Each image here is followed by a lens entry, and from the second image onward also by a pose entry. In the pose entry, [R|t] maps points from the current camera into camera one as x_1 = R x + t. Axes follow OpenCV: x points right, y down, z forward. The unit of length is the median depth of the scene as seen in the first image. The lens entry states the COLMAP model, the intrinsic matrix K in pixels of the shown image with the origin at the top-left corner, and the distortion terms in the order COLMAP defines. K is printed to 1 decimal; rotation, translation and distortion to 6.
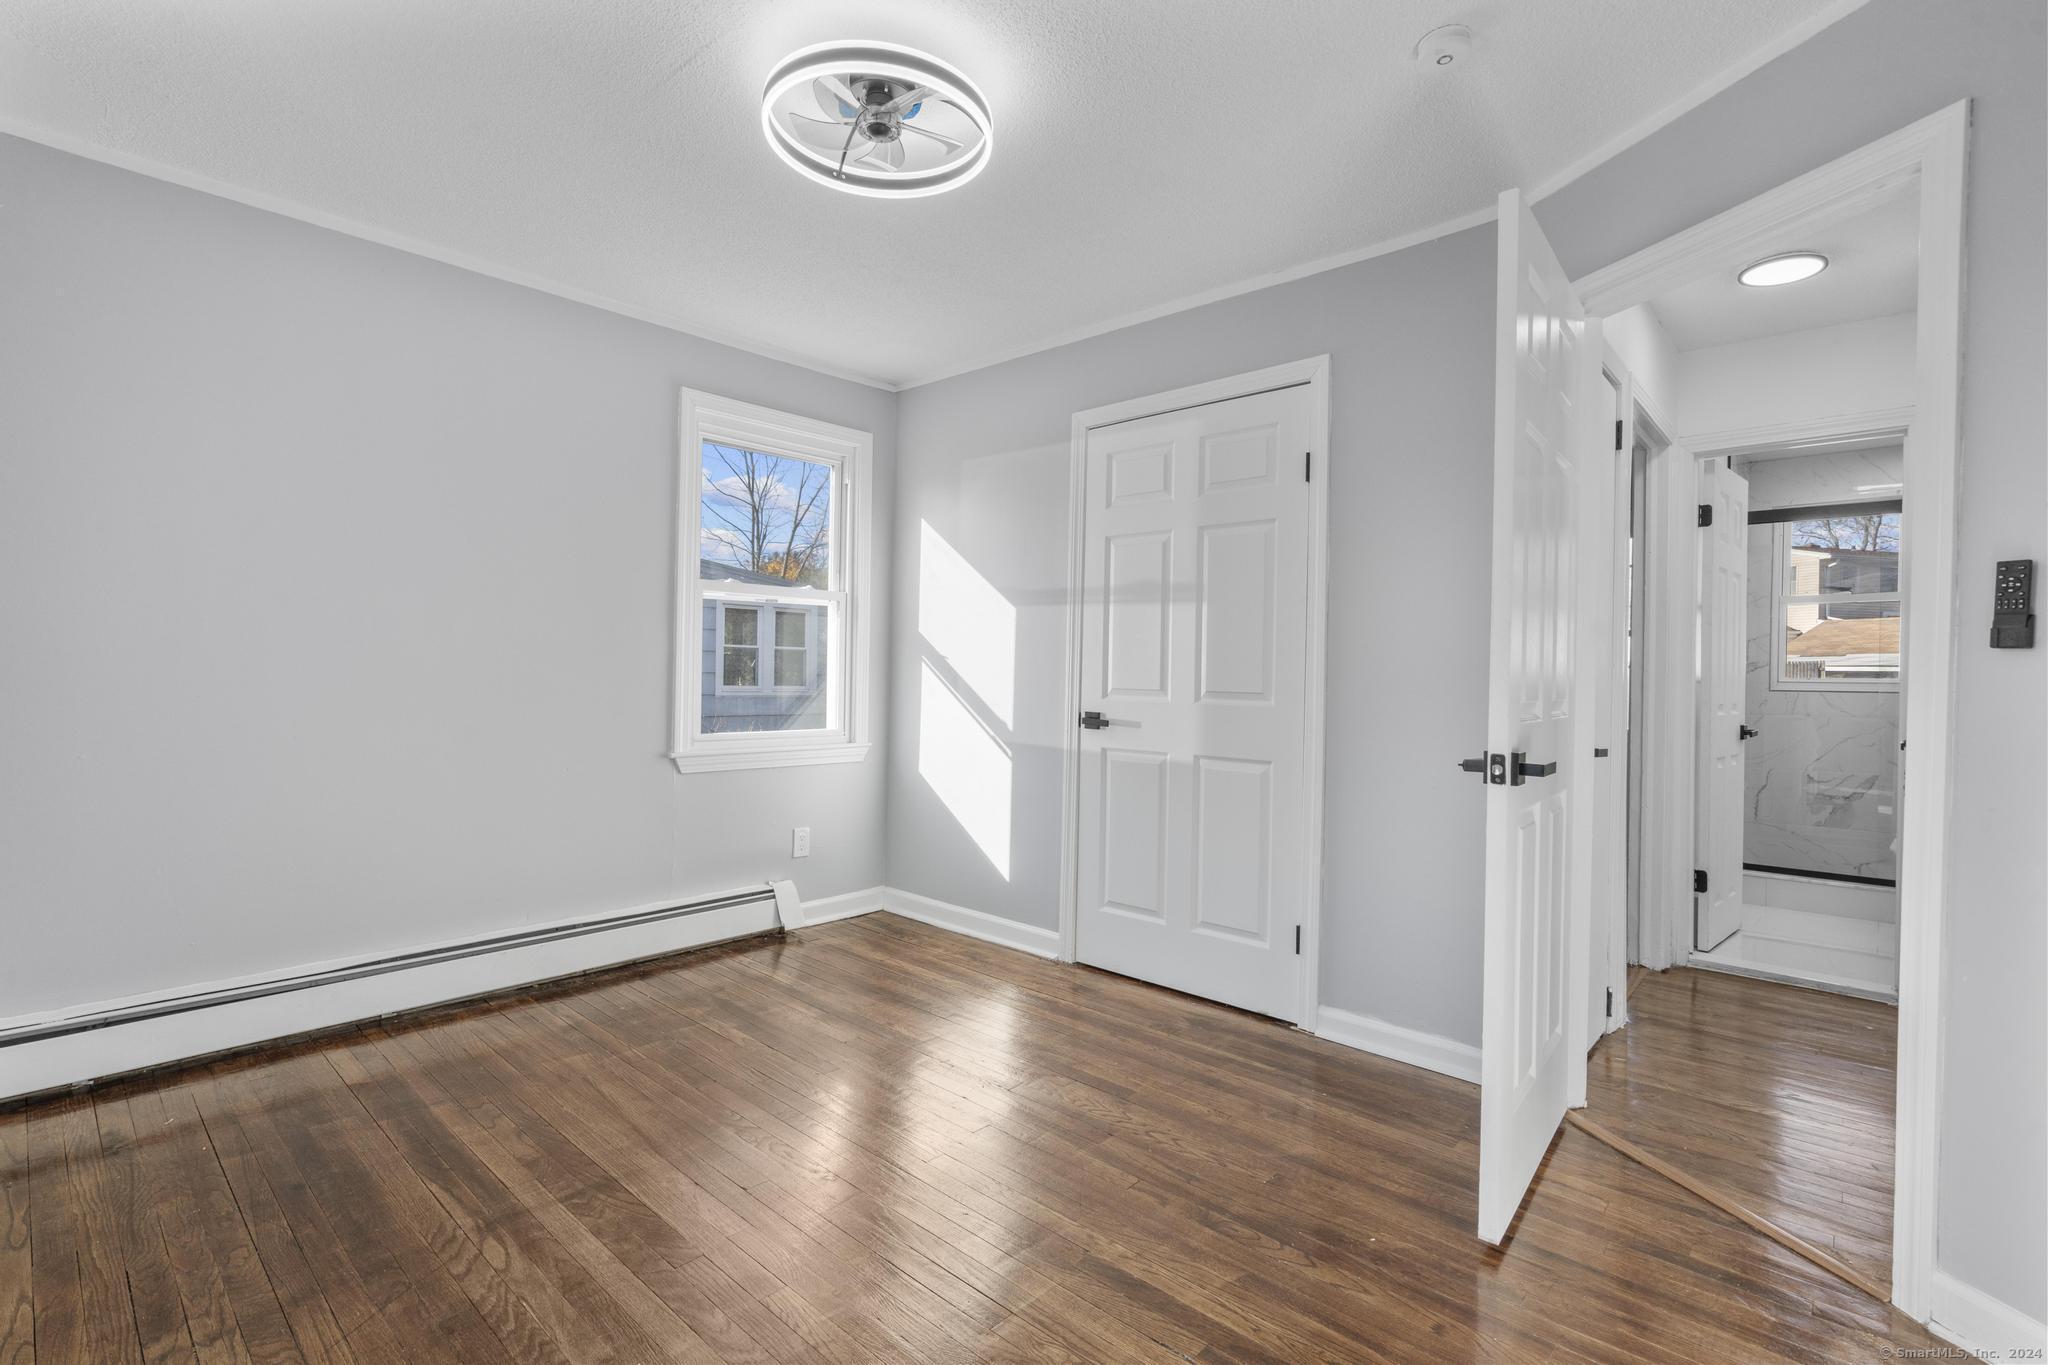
lens RADIAL K [[939.3, 0, 1015.0], [0, 939.3, 679.7], [0, 0, 1]] dist [0.000948, 0.000010]
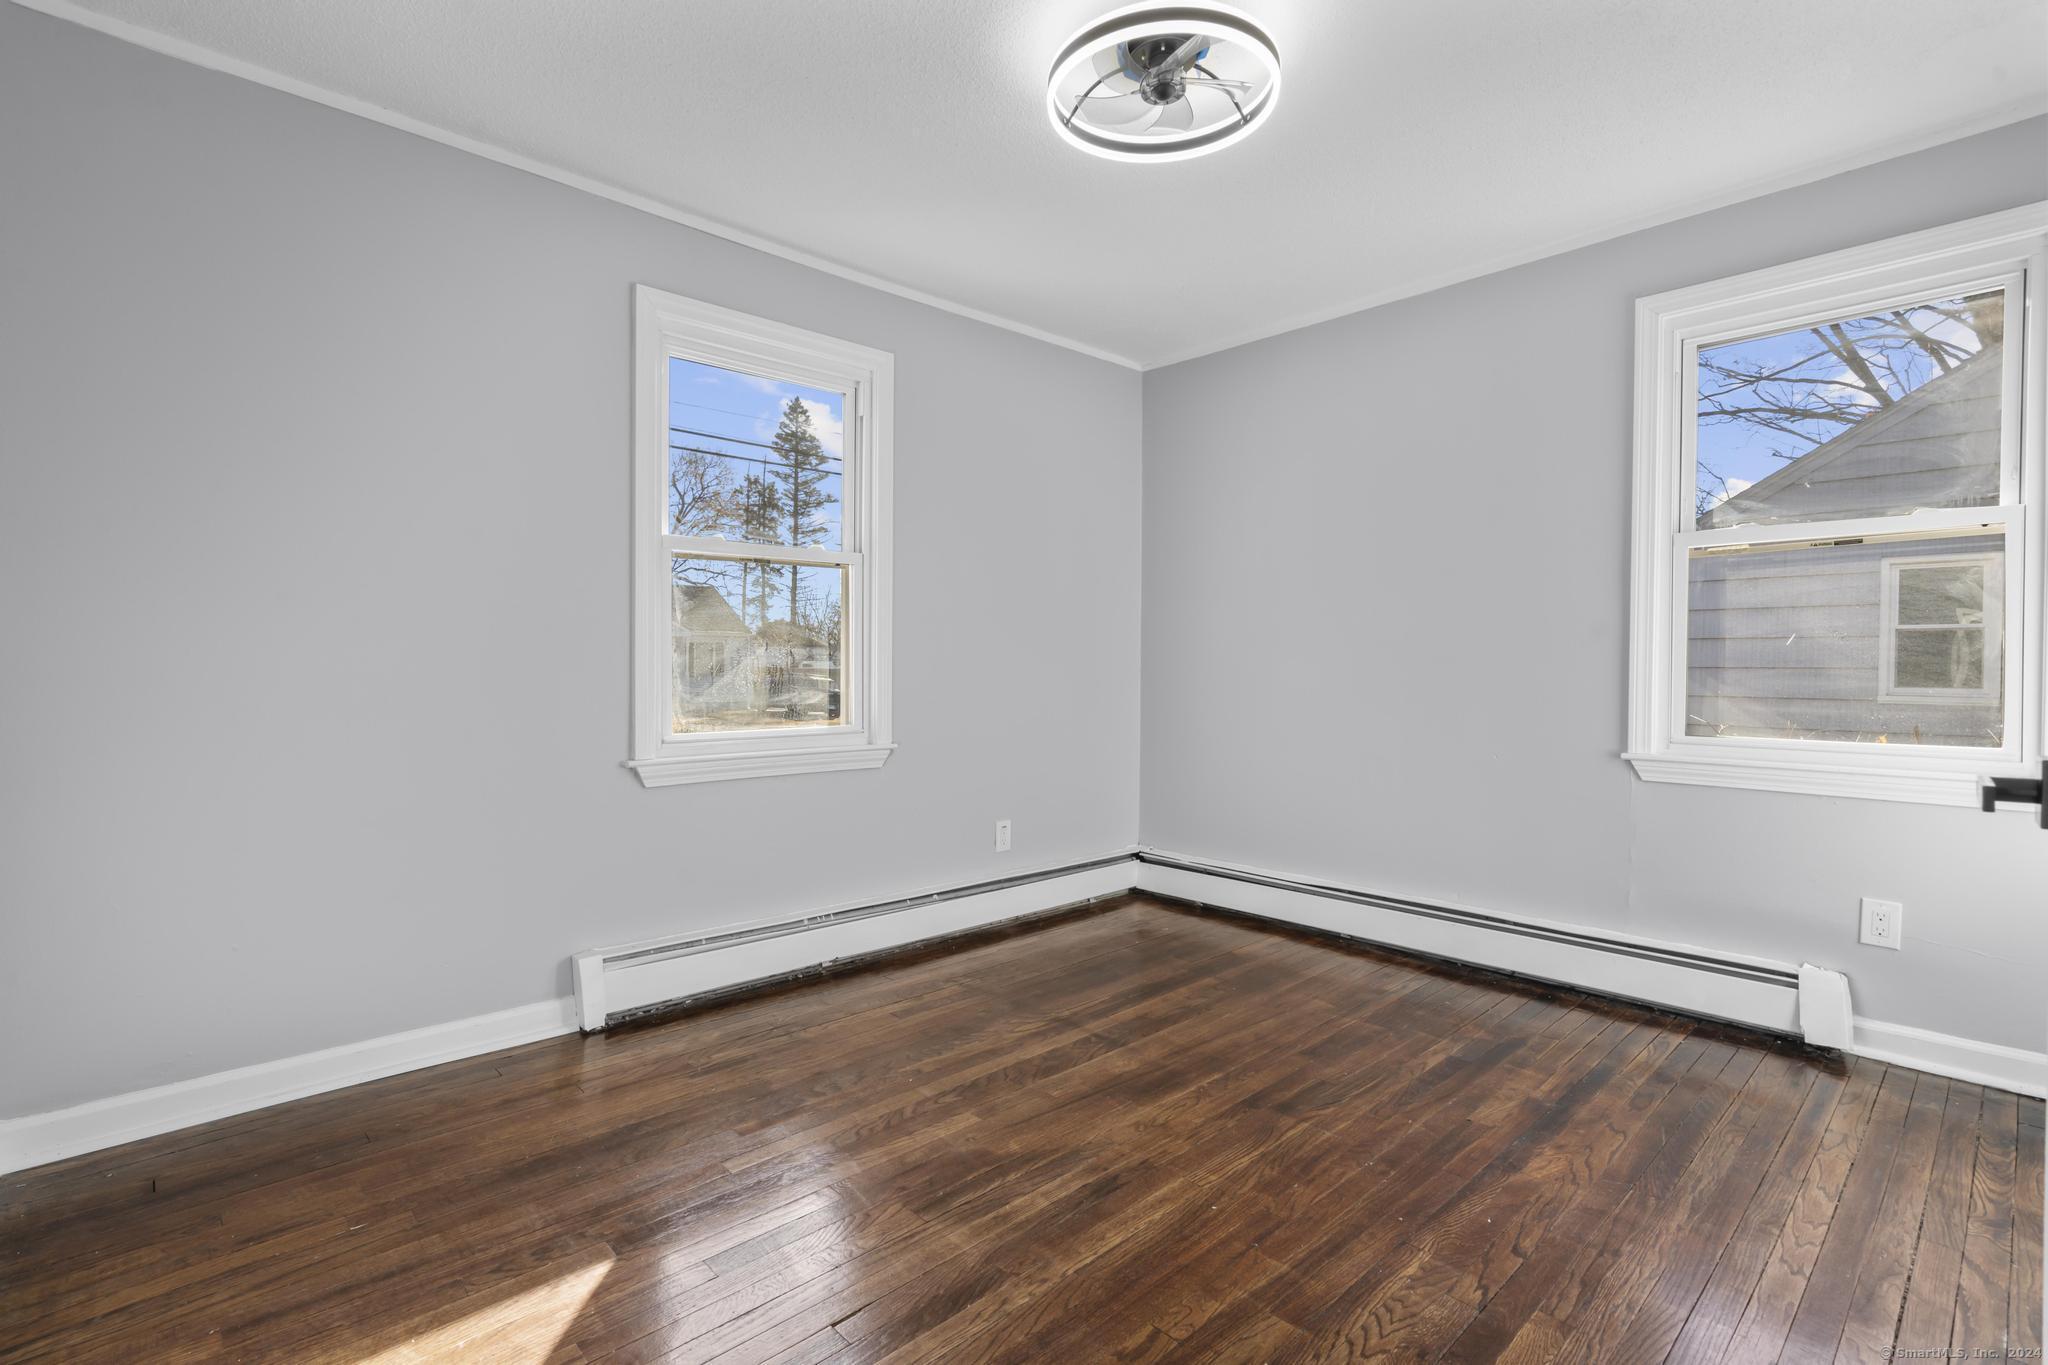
lens RADIAL K [[949.7, 0, 1021.1], [0, 949.7, 669.6], [0, 0, 1]] dist [0.015845, 0.000063]
pose [[-0.069392, -0.010167, -0.997538, 0.607077], [-0.005571, 0.999936, -0.009804, 0.019414], [0.997574, 0.004877, -0.069444, 0.642156]]
